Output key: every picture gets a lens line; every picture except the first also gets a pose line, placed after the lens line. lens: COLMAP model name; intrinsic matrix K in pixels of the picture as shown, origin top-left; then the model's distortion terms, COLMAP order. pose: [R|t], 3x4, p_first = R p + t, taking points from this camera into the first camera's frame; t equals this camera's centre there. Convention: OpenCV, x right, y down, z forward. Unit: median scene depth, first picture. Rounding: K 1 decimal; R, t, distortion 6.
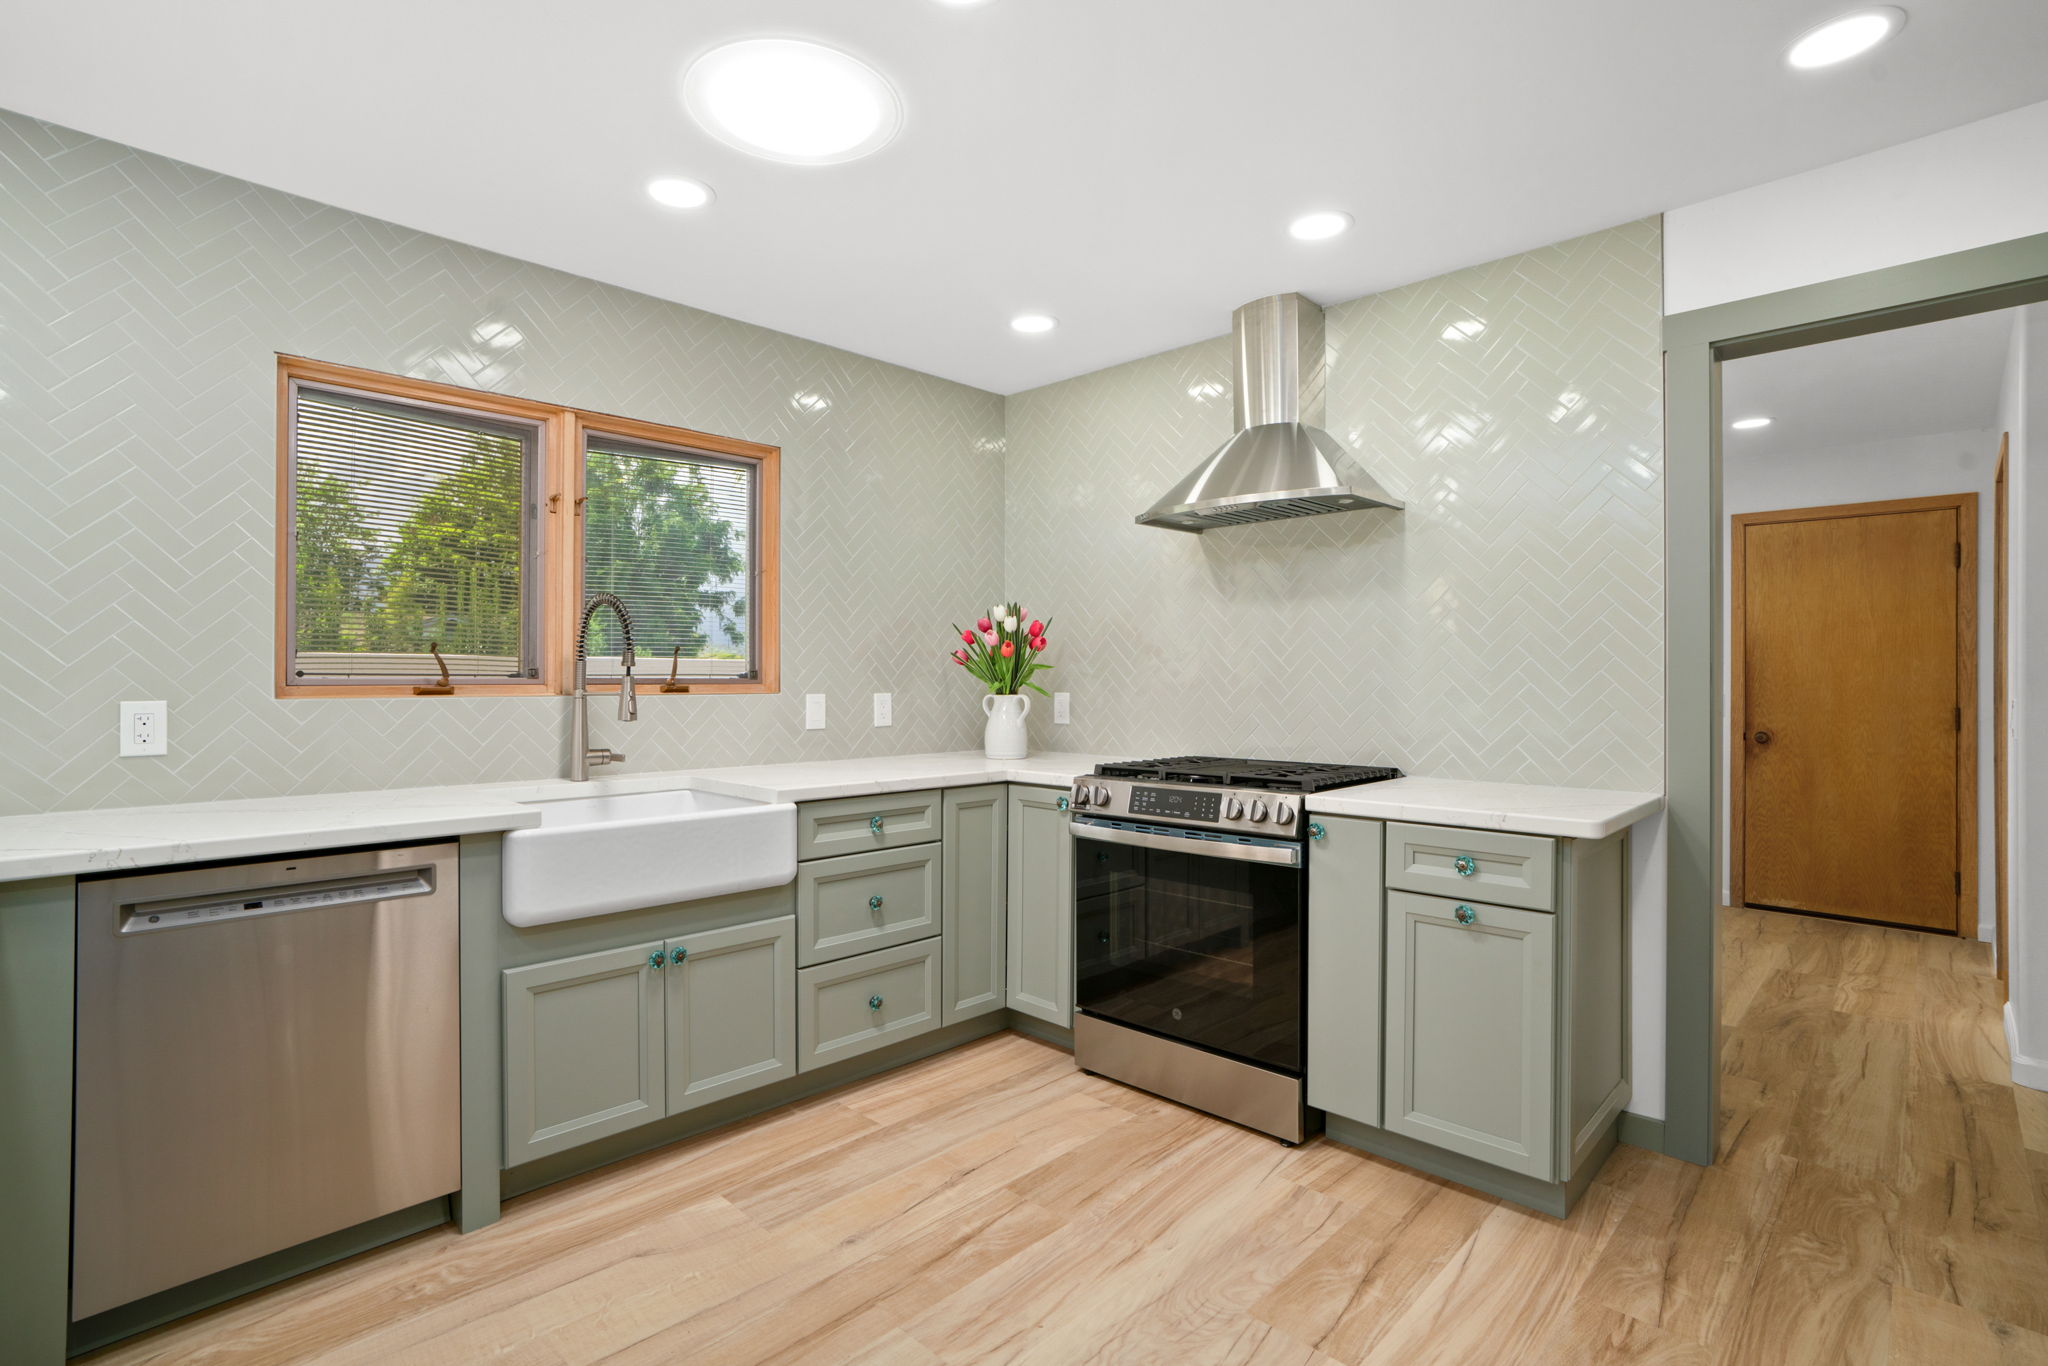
lens RADIAL K [[966.3, 0, 1007.3], [0, 966.3, 687.6], [0, 0, 1]] dist [-0.040847, 0.024671]
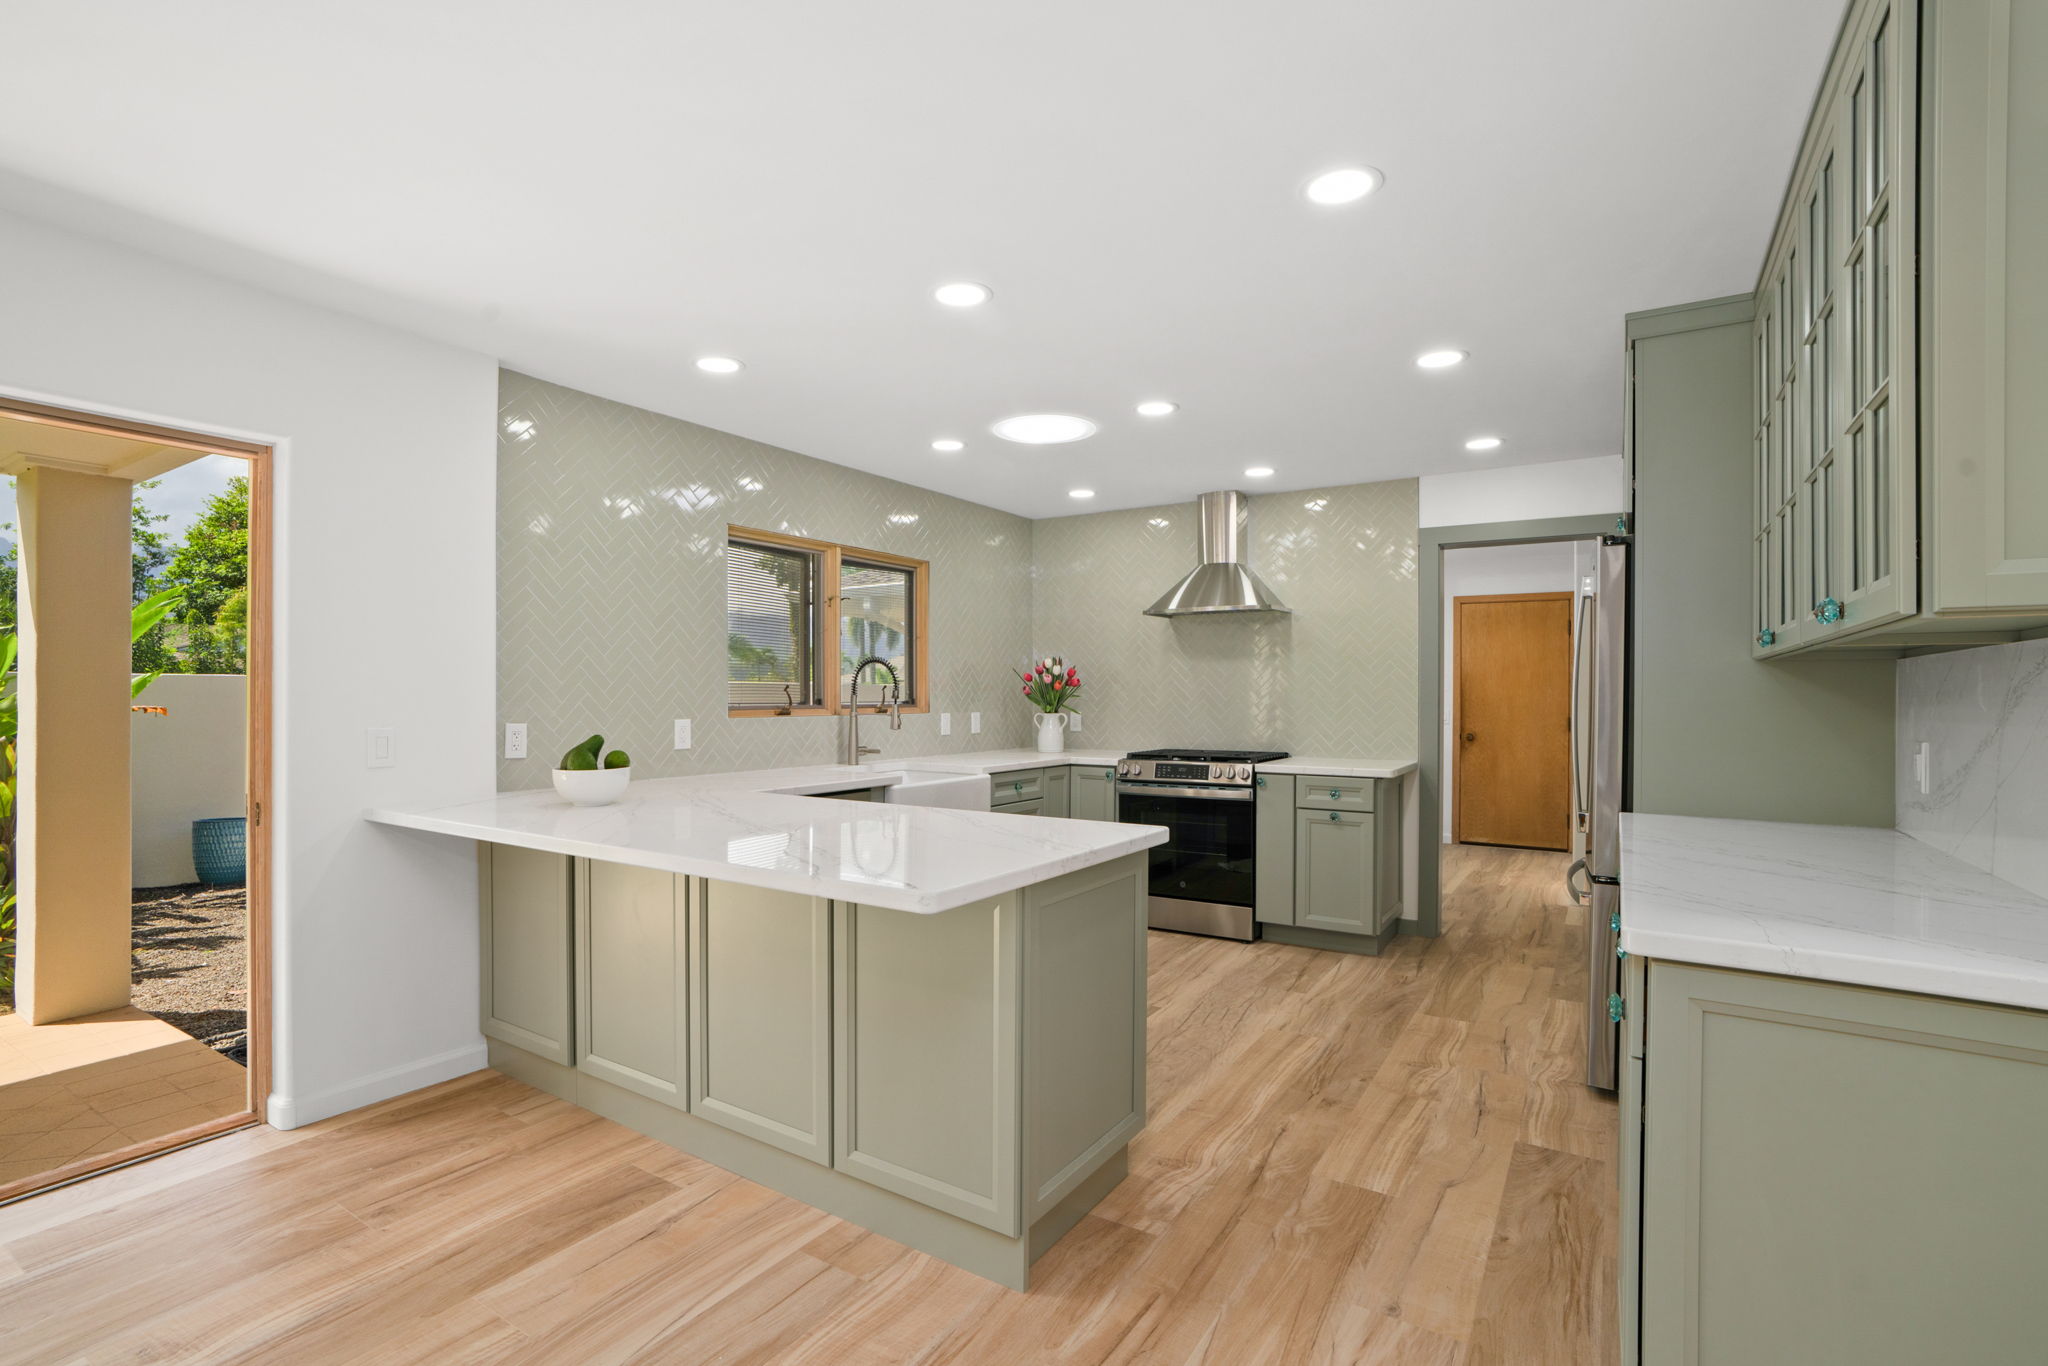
lens RADIAL K [[926.7, 0, 1019.2], [0, 926.7, 714.7], [0, 0, 1]] dist [-0.029309, 0.000416]
pose [[0.979581, -0.004721, 0.200996, -0.485959], [0.001997, 0.999903, 0.013752, -0.015127], [-0.201041, -0.013070, 0.979496, -0.679613]]
